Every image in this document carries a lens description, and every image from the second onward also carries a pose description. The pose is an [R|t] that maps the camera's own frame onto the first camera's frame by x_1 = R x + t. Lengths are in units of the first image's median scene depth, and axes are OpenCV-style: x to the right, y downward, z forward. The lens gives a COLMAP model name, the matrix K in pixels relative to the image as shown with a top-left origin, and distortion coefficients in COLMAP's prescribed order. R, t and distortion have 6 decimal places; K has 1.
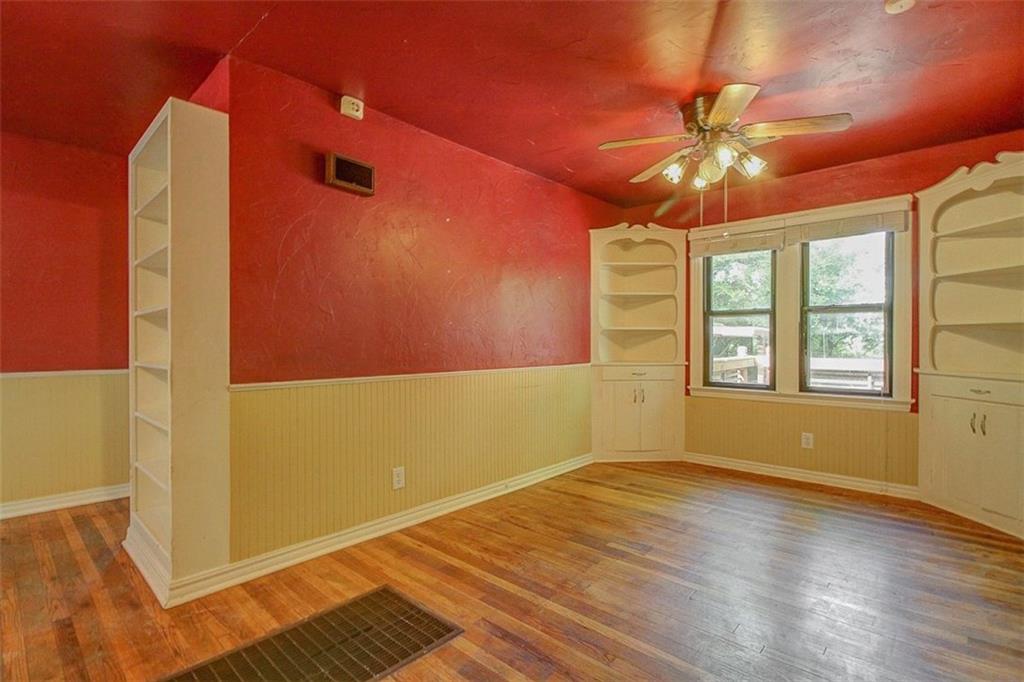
lens RADIAL K [[480.2, 0, 503.8], [0, 480.2, 342.4], [0, 0, 1]] dist [0.001836, -0.010840]
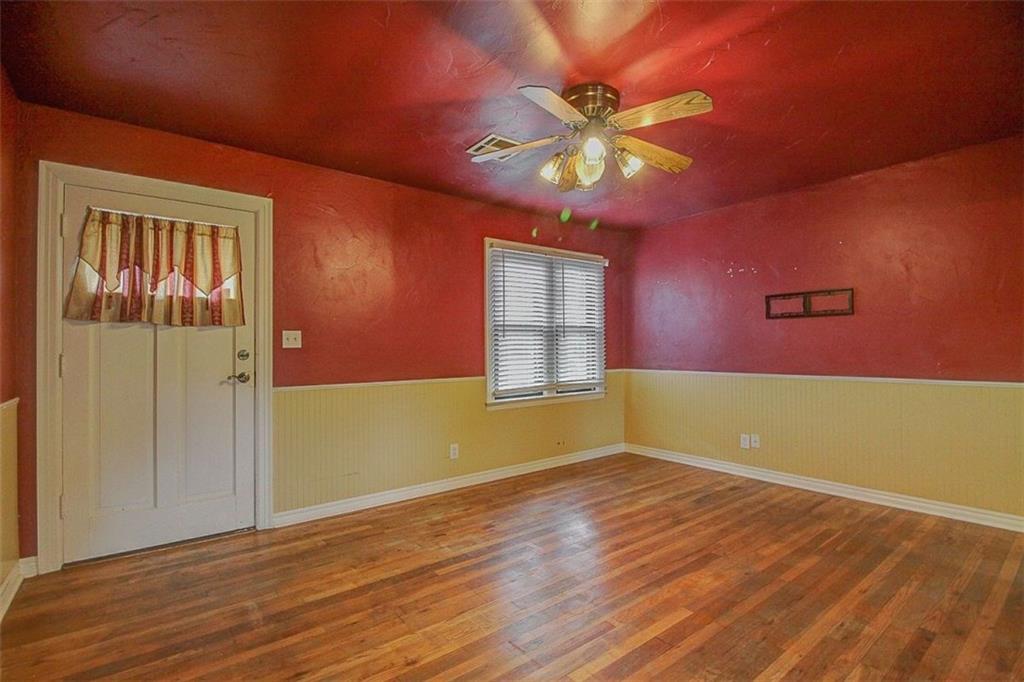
lens RADIAL K [[480.2, 0, 511.9], [0, 480.2, 342.0], [0, 0, 1]] dist [0.001836, -0.010840]
pose [[-0.159278, -0.008201, -0.987200, 0.123787], [0.006356, 0.999936, -0.009332, -0.014562], [0.987213, -0.007761, -0.159216, 0.172648]]
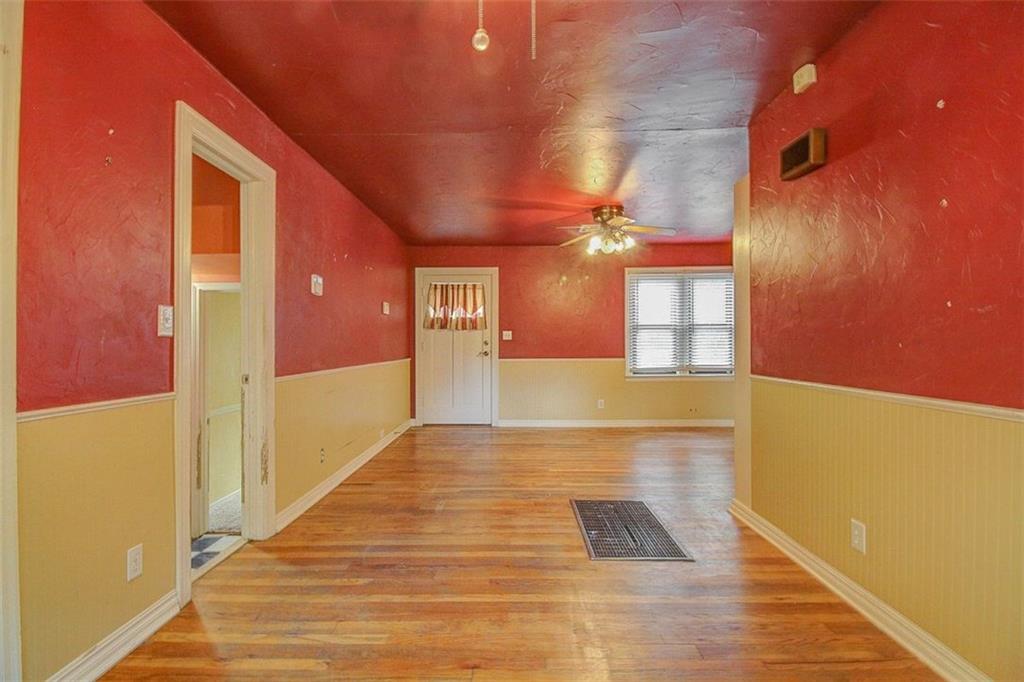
lens RADIAL K [[480.2, 0, 506.5], [0, 480.2, 343.3], [0, 0, 1]] dist [0.001836, -0.010840]
pose [[-0.741397, 0.002913, -0.671061, 0.545623], [0.003698, 0.999993, 0.000256, -0.000997], [0.671057, -0.002292, -0.741403, 1.017030]]
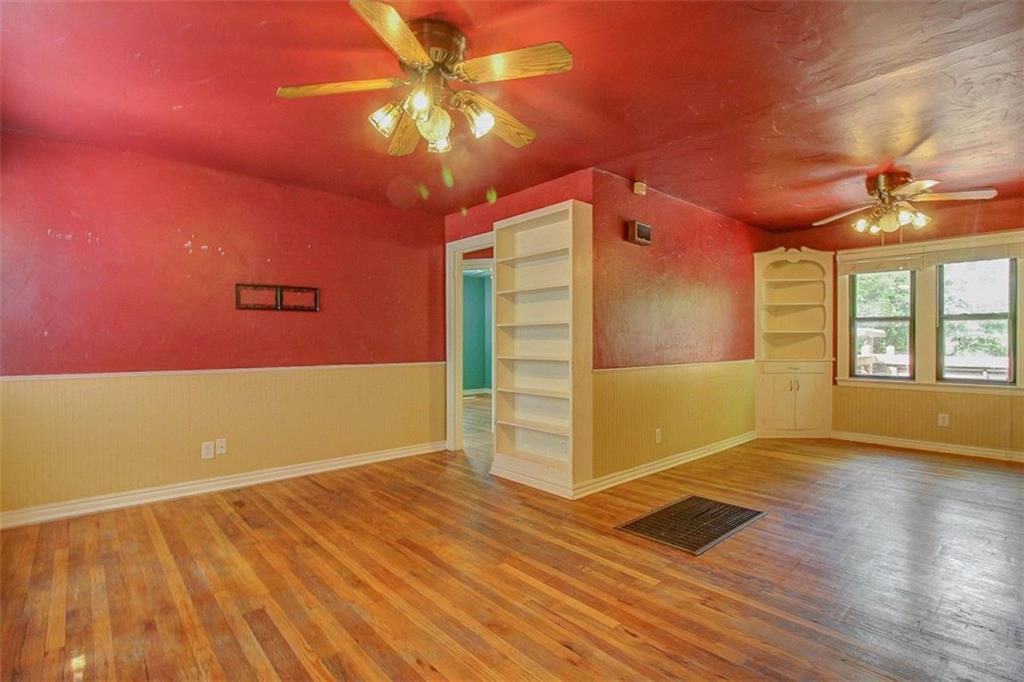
lens RADIAL K [[480.2, 0, 510.6], [0, 480.2, 340.5], [0, 0, 1]] dist [0.001836, -0.010840]
pose [[0.995659, -0.000125, -0.093075, -0.460743], [0.000059, 1.000000, -0.000715, -0.006799], [0.093075, 0.000707, 0.995659, -0.433326]]
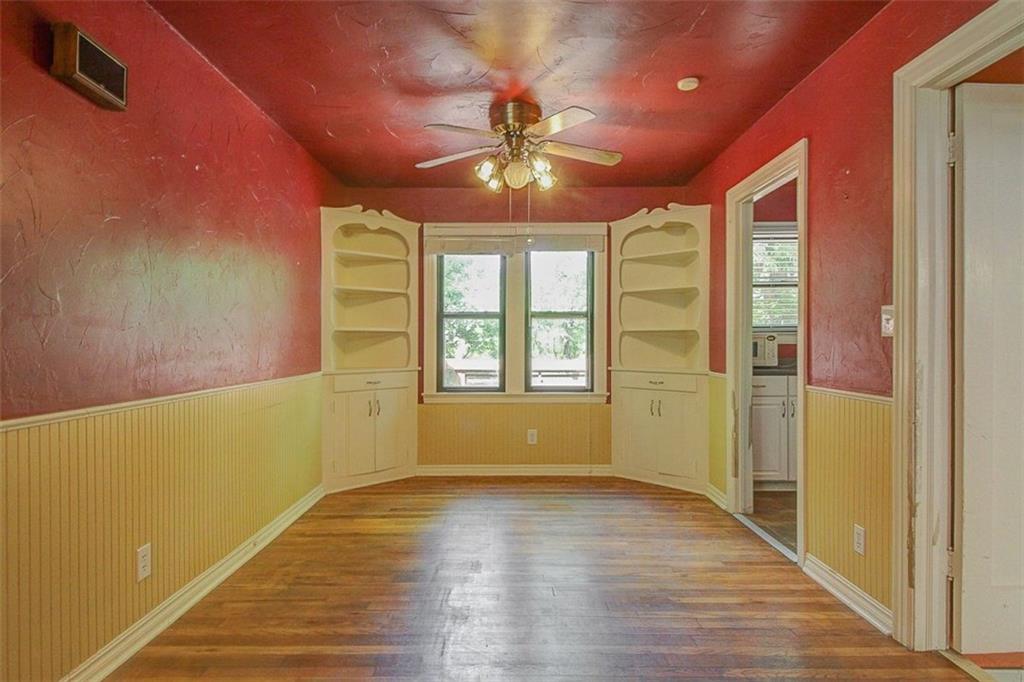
lens RADIAL K [[578.2, 0, 502.7], [0, 578.2, 340.7], [0, 0, 1]] dist [0.006991, -0.003251]
pose [[0.741361, 0.002546, 0.671101, -0.331680], [0.001993, 0.999980, -0.005996, -0.003681], [-0.671103, 0.005783, 0.741341, 0.097079]]
